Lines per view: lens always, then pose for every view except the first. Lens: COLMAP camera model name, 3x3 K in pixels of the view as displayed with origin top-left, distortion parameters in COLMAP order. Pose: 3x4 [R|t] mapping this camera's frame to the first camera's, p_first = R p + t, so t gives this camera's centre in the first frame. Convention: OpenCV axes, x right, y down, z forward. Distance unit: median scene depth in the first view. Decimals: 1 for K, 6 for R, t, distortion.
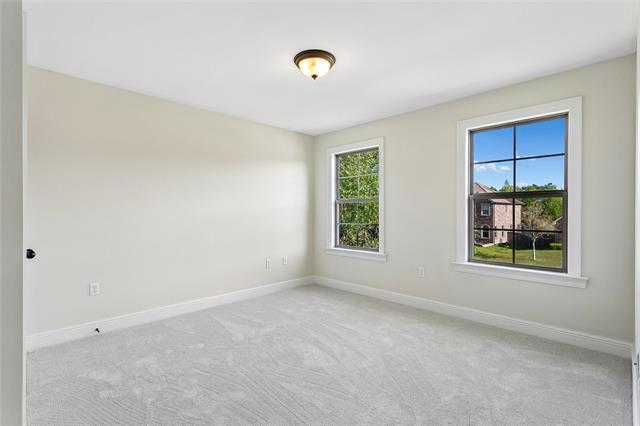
lens RADIAL K [[303.2, 0, 309.9], [0, 303.2, 214.0], [0, 0, 1]] dist [0.001528, 0.000312]
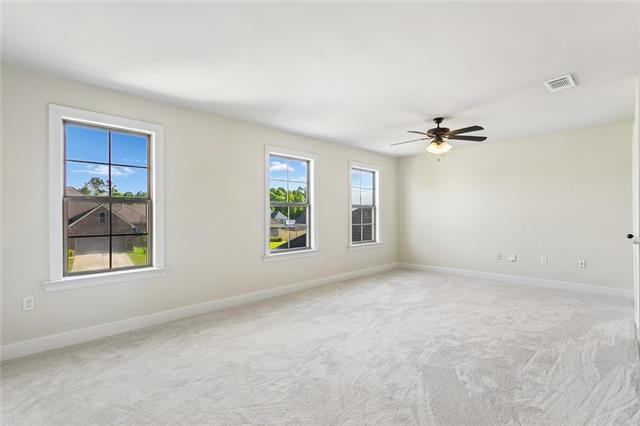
lens RADIAL K [[303.2, 0, 309.9], [0, 303.2, 214.0], [0, 0, 1]] dist [0.001528, 0.000312]
pose [[-0.010748, 0.006629, 0.999920, -0.365382], [0.010893, 0.999919, -0.006512, -0.001882], [-0.999883, 0.010822, -0.010819, 0.382729]]
